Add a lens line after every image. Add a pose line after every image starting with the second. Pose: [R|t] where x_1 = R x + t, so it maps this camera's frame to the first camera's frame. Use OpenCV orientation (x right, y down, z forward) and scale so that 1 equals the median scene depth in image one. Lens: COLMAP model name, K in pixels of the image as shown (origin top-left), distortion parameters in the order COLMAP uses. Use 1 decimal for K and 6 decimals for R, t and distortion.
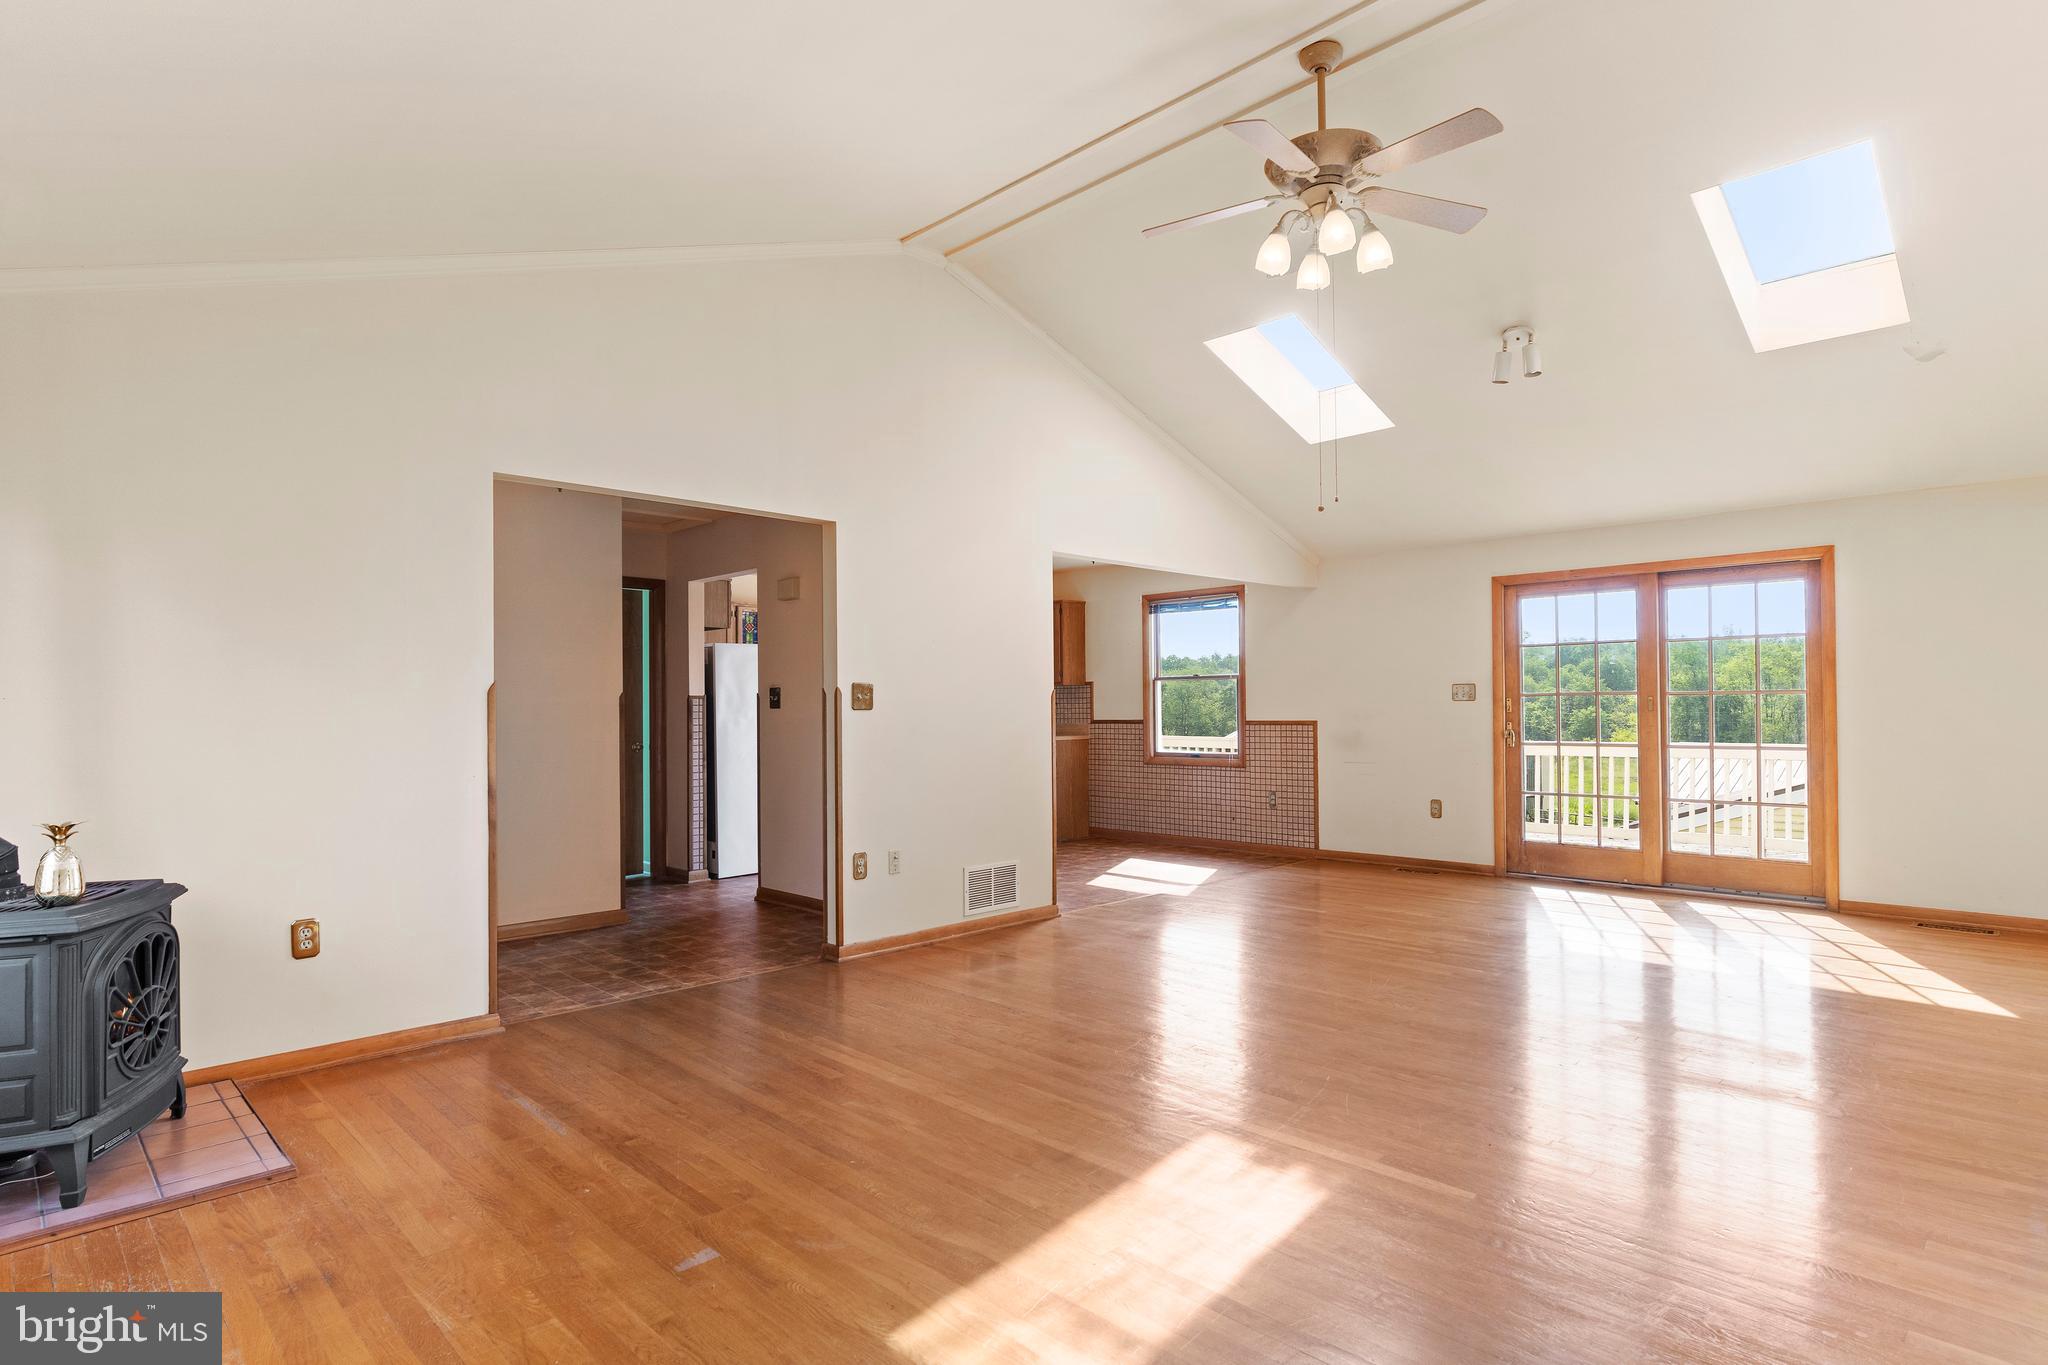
lens RADIAL K [[1061.0, 0, 1008.1], [0, 1061.0, 702.7], [0, 0, 1]] dist [0.000389, 0.000038]
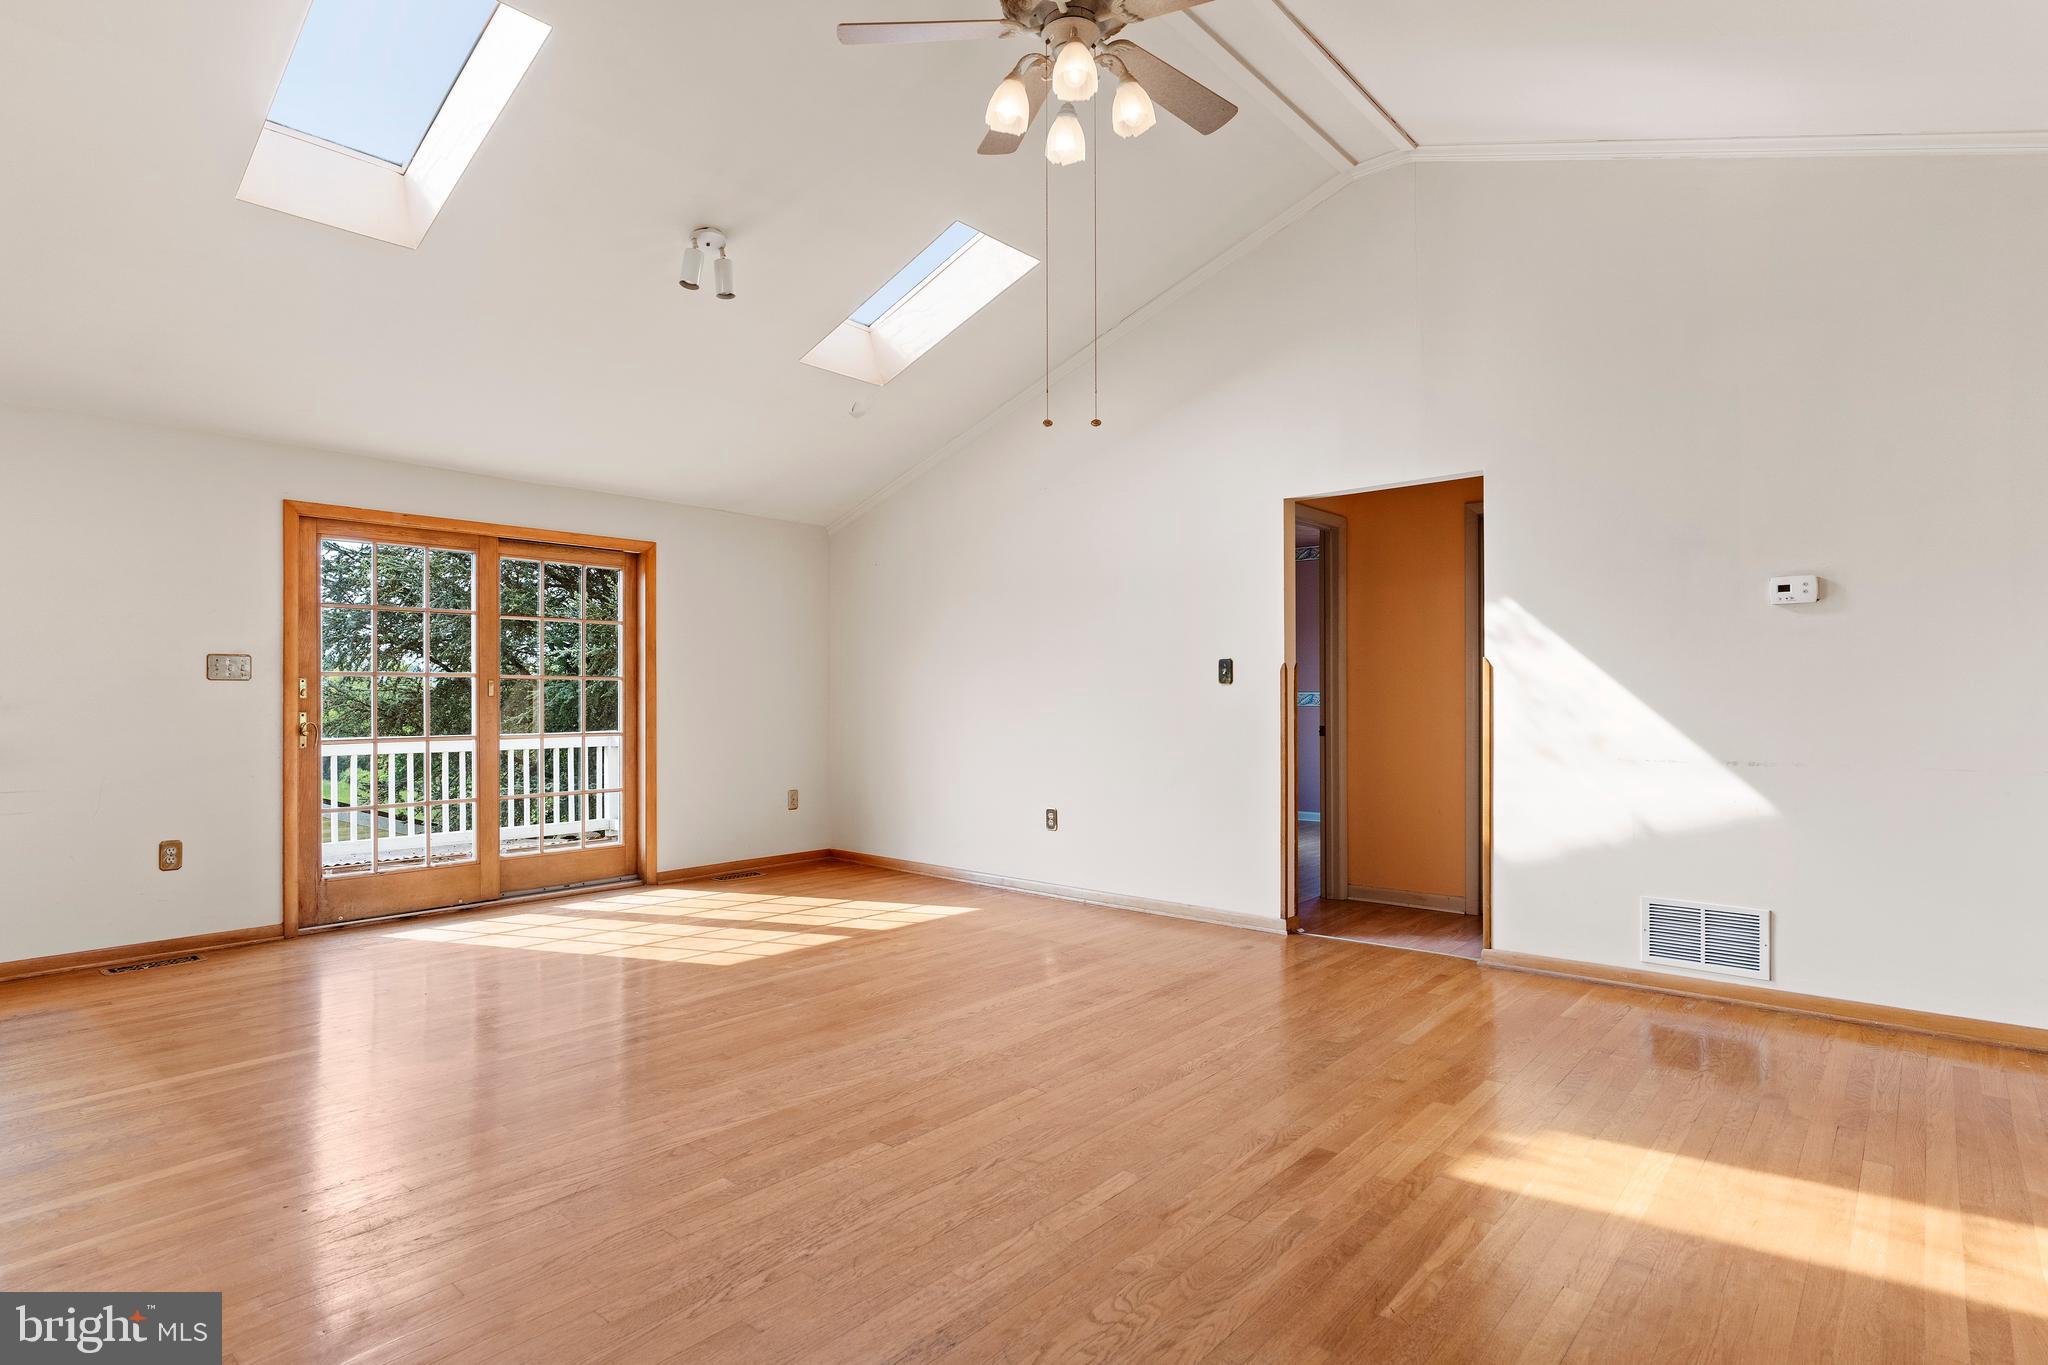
lens RADIAL K [[1061.0, 0, 1025.6], [0, 1061.0, 693.6], [0, 0, 1]] dist [0.000389, 0.000038]
pose [[-0.072595, 0.016541, 0.997224, -0.280970], [0.000338, 0.999863, -0.016560, 0.019344], [-0.997361, -0.000866, -0.072590, 0.625965]]
